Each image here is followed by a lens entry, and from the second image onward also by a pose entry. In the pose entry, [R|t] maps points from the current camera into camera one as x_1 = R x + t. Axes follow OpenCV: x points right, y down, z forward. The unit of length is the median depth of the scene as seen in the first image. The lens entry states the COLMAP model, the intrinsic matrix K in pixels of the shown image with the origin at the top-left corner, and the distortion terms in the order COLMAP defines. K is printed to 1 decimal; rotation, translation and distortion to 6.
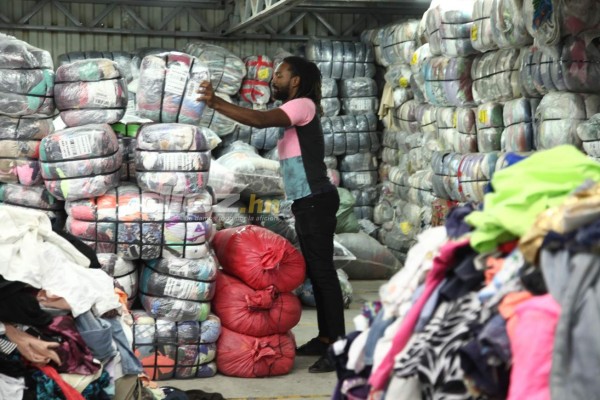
lens RADIAL K [[1899.0, 0, 258.4], [0, 1899.0, 225.9], [0, 0, 1]] dist [0.601965, 0.869303]
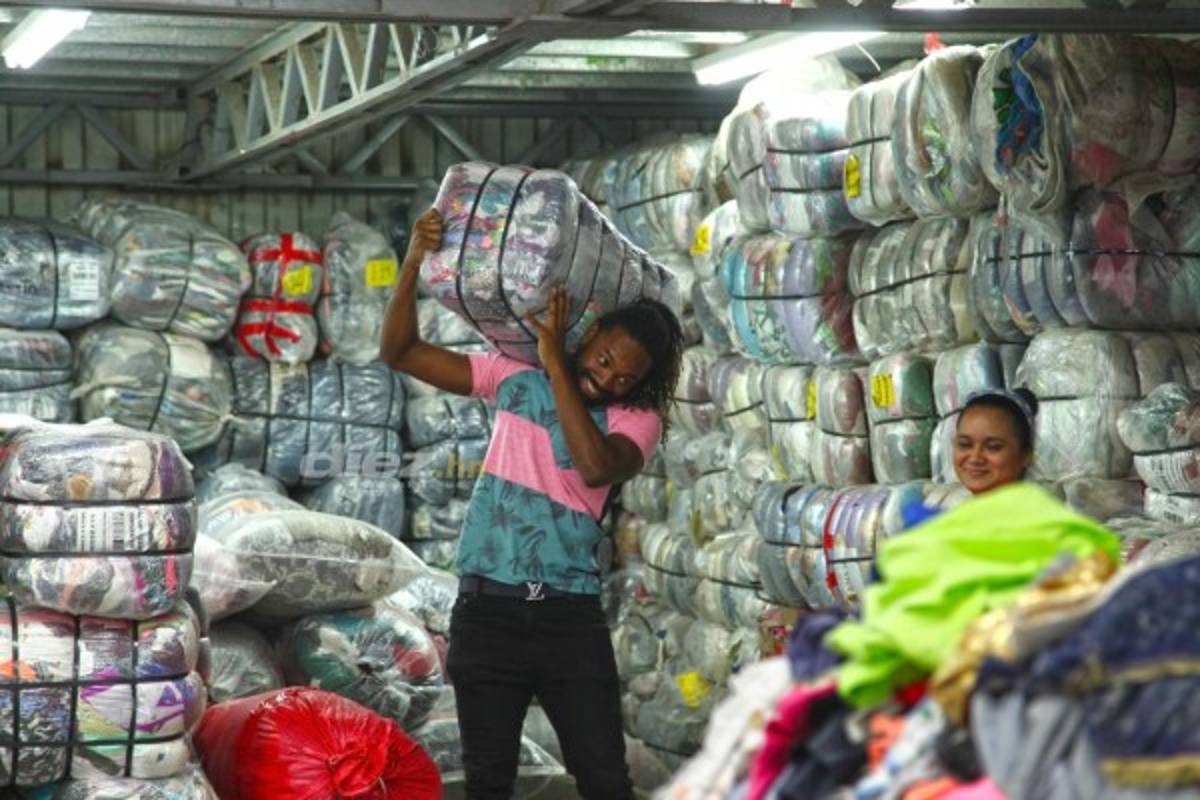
lens RADIAL K [[3744.4, 0, 618.1], [0, 3744.4, 403.9], [0, 0, 1]] dist [0.736576, -0.043070]
pose [[0.998275, -0.021187, 0.054756, 0.022503], [0.024811, 0.997486, -0.066371, -0.005663], [-0.053212, 0.067615, 0.996291, 0.250129]]
